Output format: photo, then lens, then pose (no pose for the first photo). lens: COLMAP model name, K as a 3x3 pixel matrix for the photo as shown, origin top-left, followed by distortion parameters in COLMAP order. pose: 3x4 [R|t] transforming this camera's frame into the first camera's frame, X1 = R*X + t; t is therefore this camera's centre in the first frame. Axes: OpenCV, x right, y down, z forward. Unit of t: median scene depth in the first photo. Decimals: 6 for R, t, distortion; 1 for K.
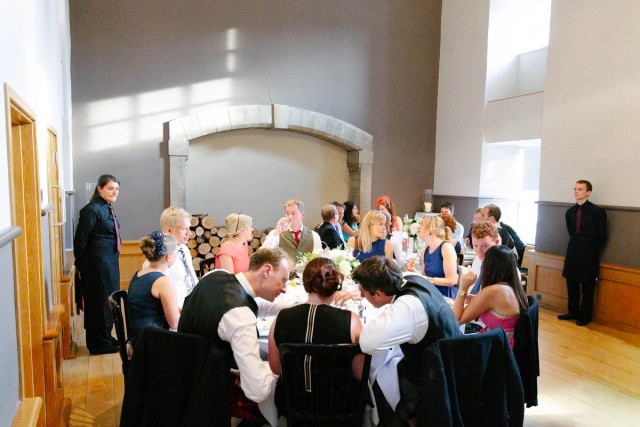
lens RADIAL K [[457.3, 0, 320.0], [0, 457.3, 213.5], [0, 0, 1]] dist [-0.002296, 0.000150]
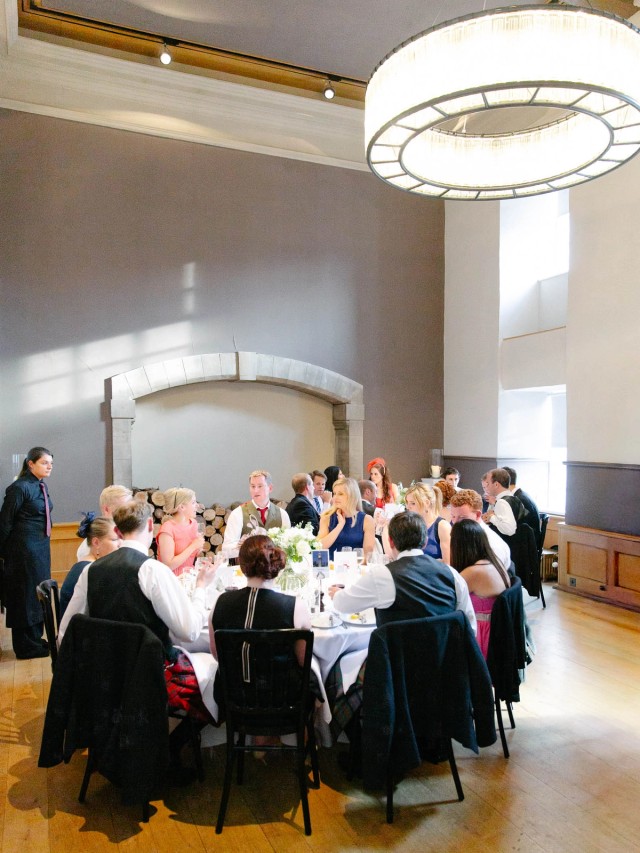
lens RADIAL K [[647.1, 0, 320.0], [0, 647.1, 426.5], [0, 0, 1]] dist [-0.006247, -0.002210]
pose [[0.999284, -0.027915, -0.025540, 0.074061], [0.025847, 0.996617, -0.078015, -0.010251], [0.027631, 0.077299, 0.996625, -0.151483]]
